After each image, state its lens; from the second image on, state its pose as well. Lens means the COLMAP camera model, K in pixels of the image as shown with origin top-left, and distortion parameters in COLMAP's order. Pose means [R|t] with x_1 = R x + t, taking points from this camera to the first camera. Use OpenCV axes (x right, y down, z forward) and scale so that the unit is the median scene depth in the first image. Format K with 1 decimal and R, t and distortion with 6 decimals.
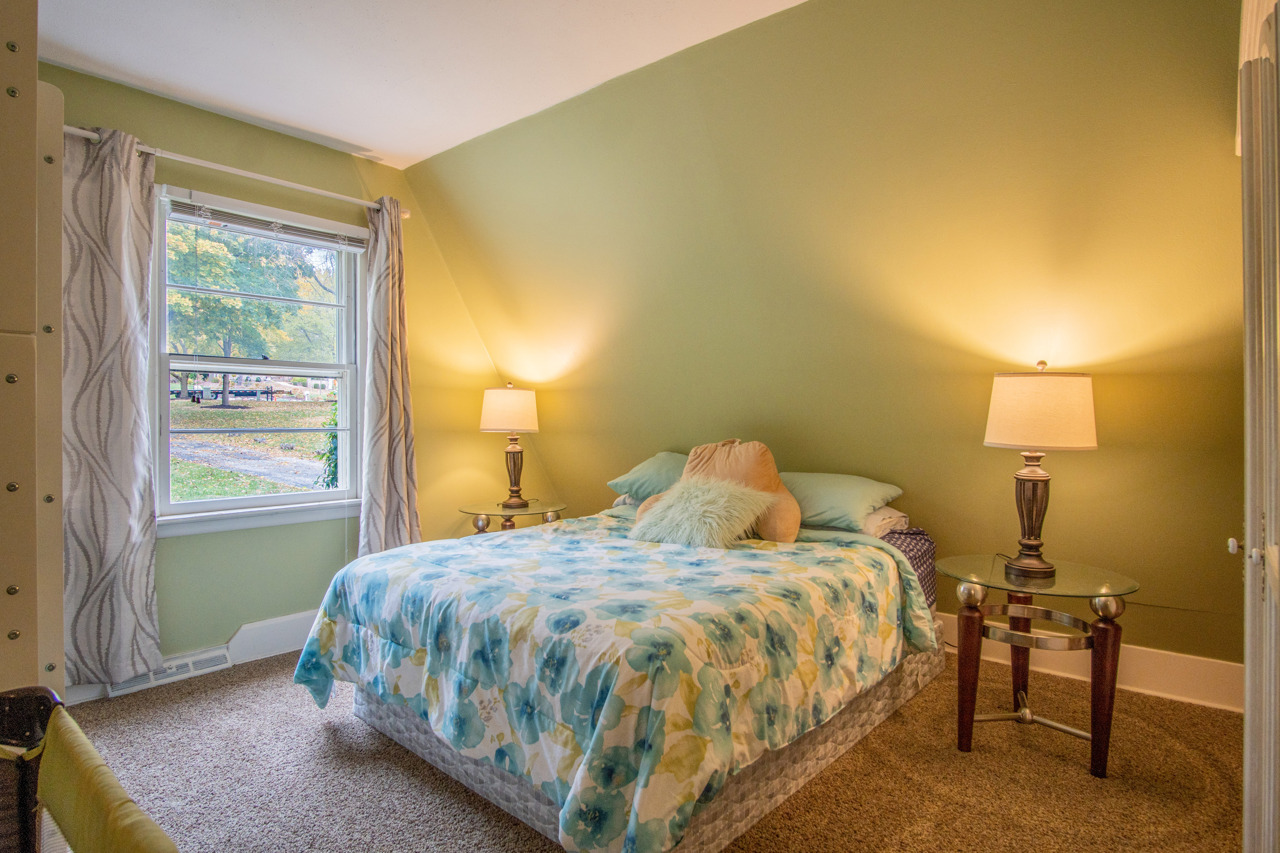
lens RADIAL K [[690.0, 0, 640.0], [0, 690.0, 426.5], [0, 0, 1]] dist [-0.020178, 0.000225]
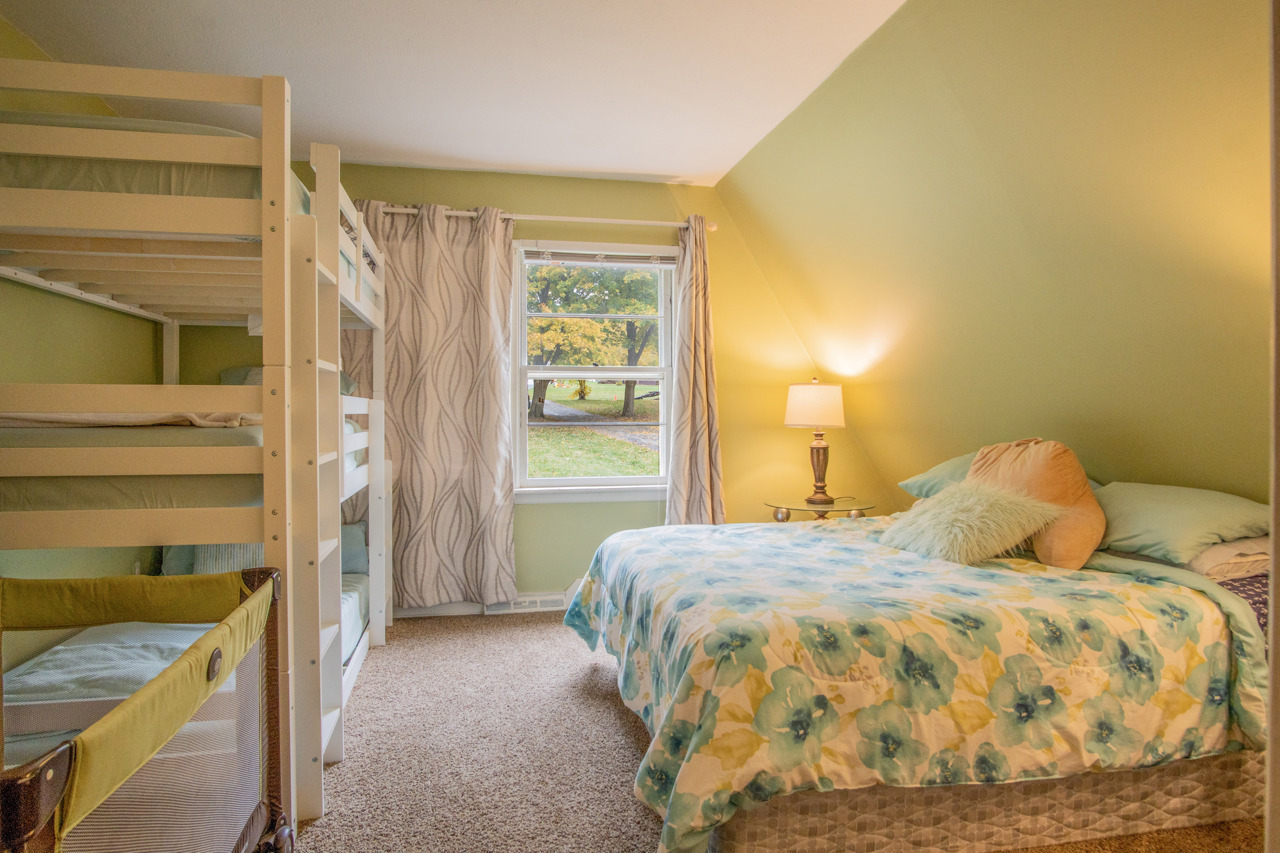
lens RADIAL K [[709.0, 0, 640.0], [0, 709.0, 426.5], [0, 0, 1]] dist [-0.017600, 0.001270]
pose [[0.783563, 0.007542, -0.621267, 0.379445], [-0.004017, 0.999967, 0.007072, 0.000542], [0.621300, -0.003046, 0.783567, 0.062339]]
